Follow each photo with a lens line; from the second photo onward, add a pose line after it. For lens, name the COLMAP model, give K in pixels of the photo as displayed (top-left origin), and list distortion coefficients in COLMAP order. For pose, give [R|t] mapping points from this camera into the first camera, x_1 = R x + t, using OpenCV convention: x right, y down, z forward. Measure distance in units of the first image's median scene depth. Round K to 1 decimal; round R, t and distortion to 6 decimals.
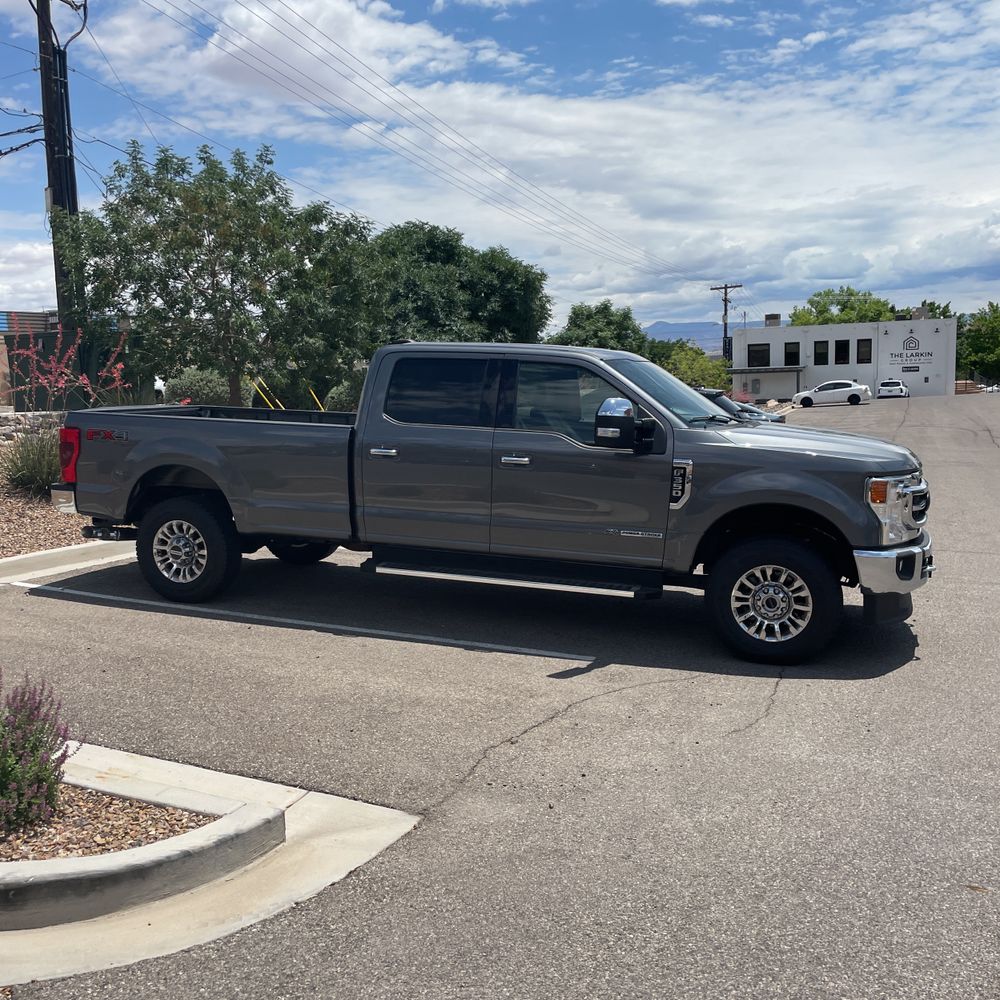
lens RADIAL K [[1003.7, 0, 504.7], [0, 1003.7, 499.0], [0, 0, 1]] dist [0.088195, -0.114284]
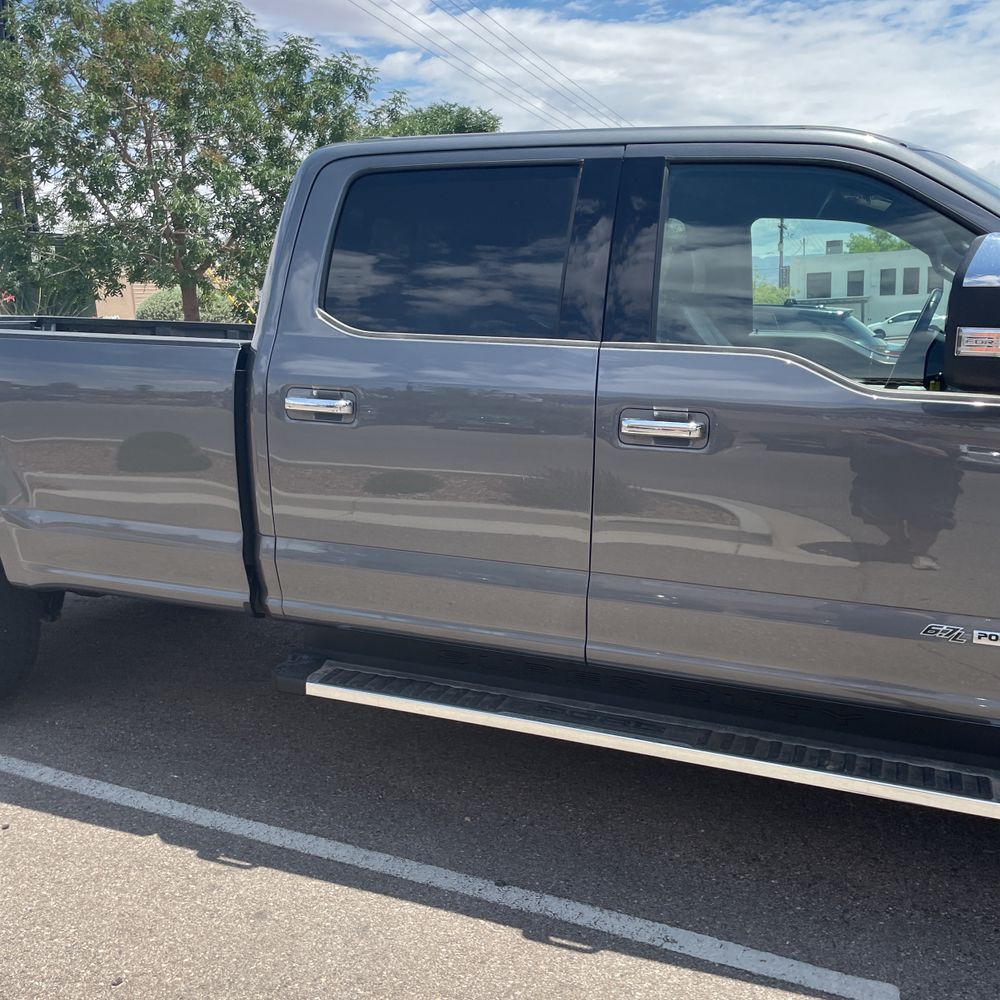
lens RADIAL K [[1003.7, 0, 504.7], [0, 1003.7, 499.0], [0, 0, 1]] dist [0.088195, -0.114284]
pose [[0.999284, -0.000259, -0.037844, -0.013910], [0.002528, 0.998199, 0.059936, -0.015177], [0.037760, -0.059989, 0.997485, 0.273014]]
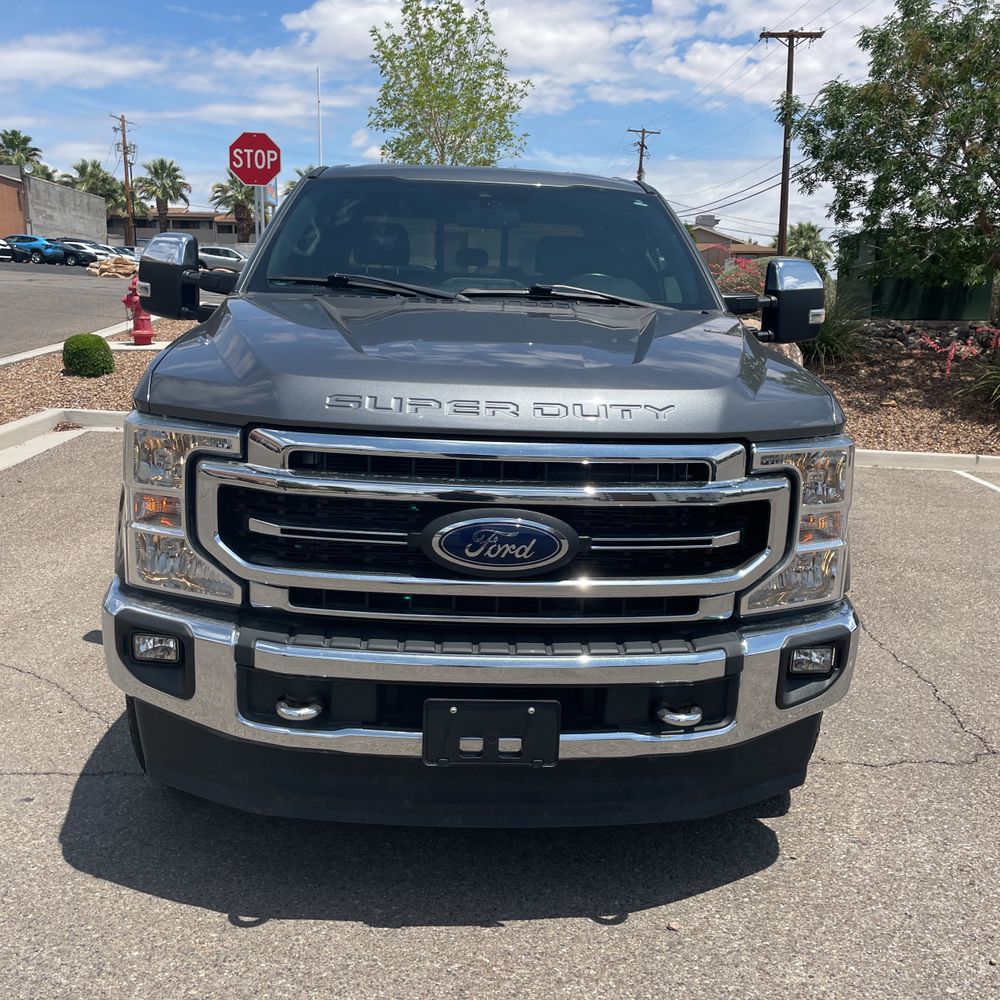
lens RADIAL K [[1003.7, 0, 504.7], [0, 1003.7, 499.0], [0, 0, 1]] dist [0.088195, -0.114284]
pose [[0.369095, 0.201651, -0.907252, 0.313619], [-0.149185, 0.976375, 0.156323, -0.028492], [0.917340, 0.077650, 0.390458, 0.389067]]
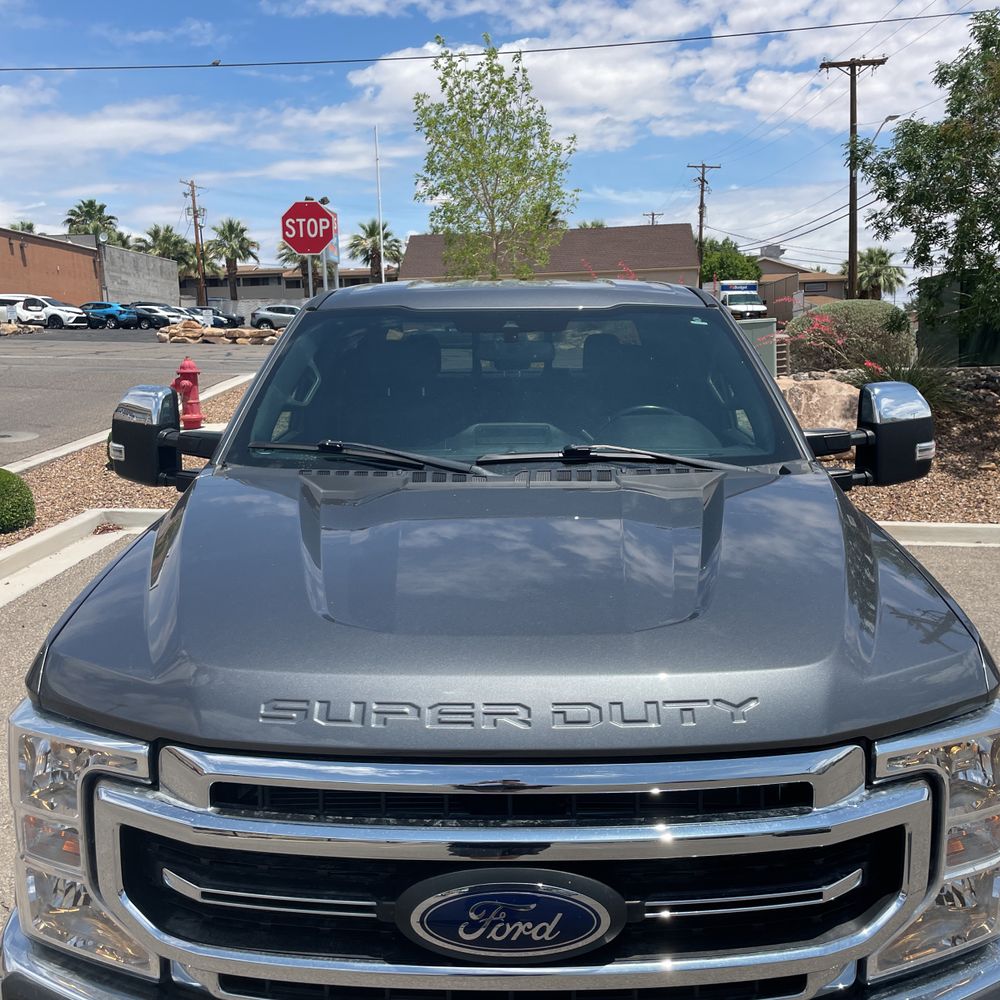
lens RADIAL K [[1003.7, 0, 504.7], [0, 1003.7, 499.0], [0, 0, 1]] dist [0.088195, -0.114284]
pose [[0.309585, 0.157218, -0.937784, 0.271241], [-0.106686, 0.985752, 0.130040, -0.053191], [0.944868, 0.059790, 0.321947, 0.410009]]
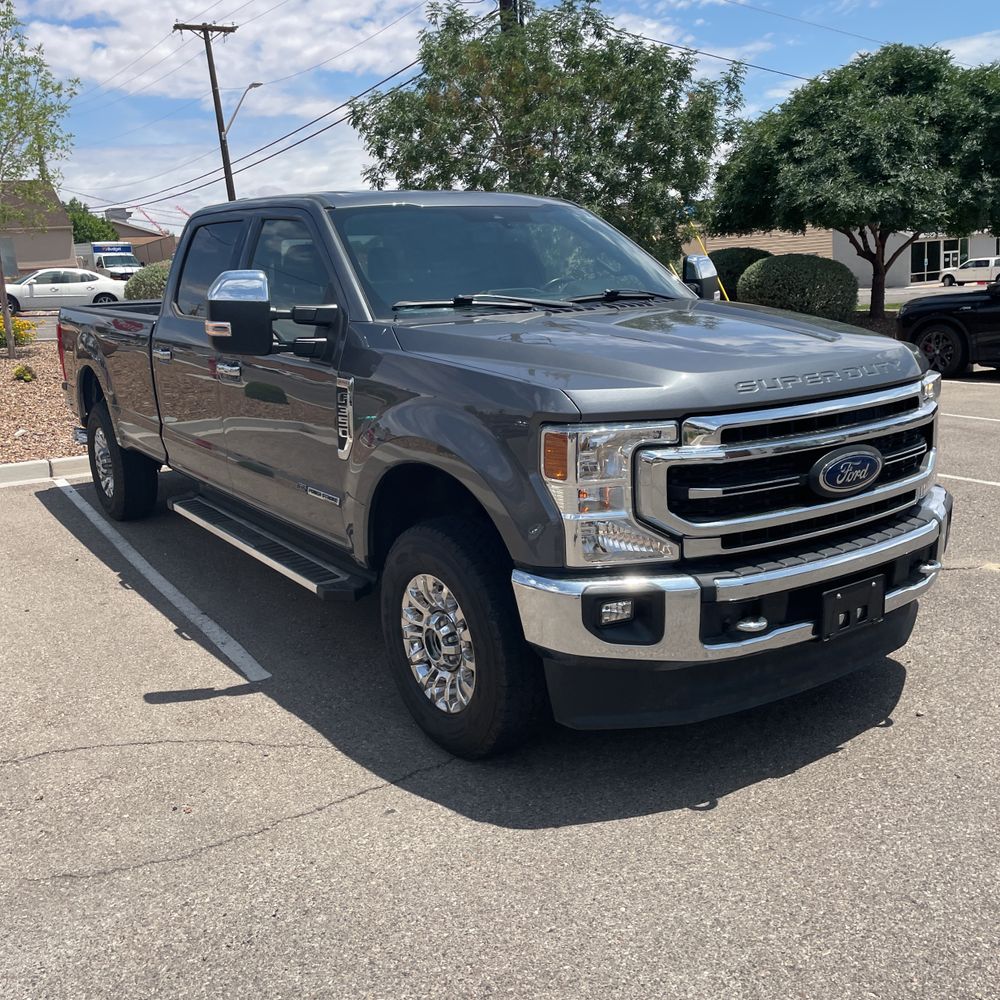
lens RADIAL K [[1010.9, 0, 500.0], [0, 1010.9, 500.0], [0, 0, 1]] dist [0.087132, -0.137703]
pose [[0.805651, 0.091102, -0.585343, 0.248112], [-0.026438, 0.992649, 0.118106, -0.016287], [0.591800, -0.079676, 0.802138, 0.238766]]
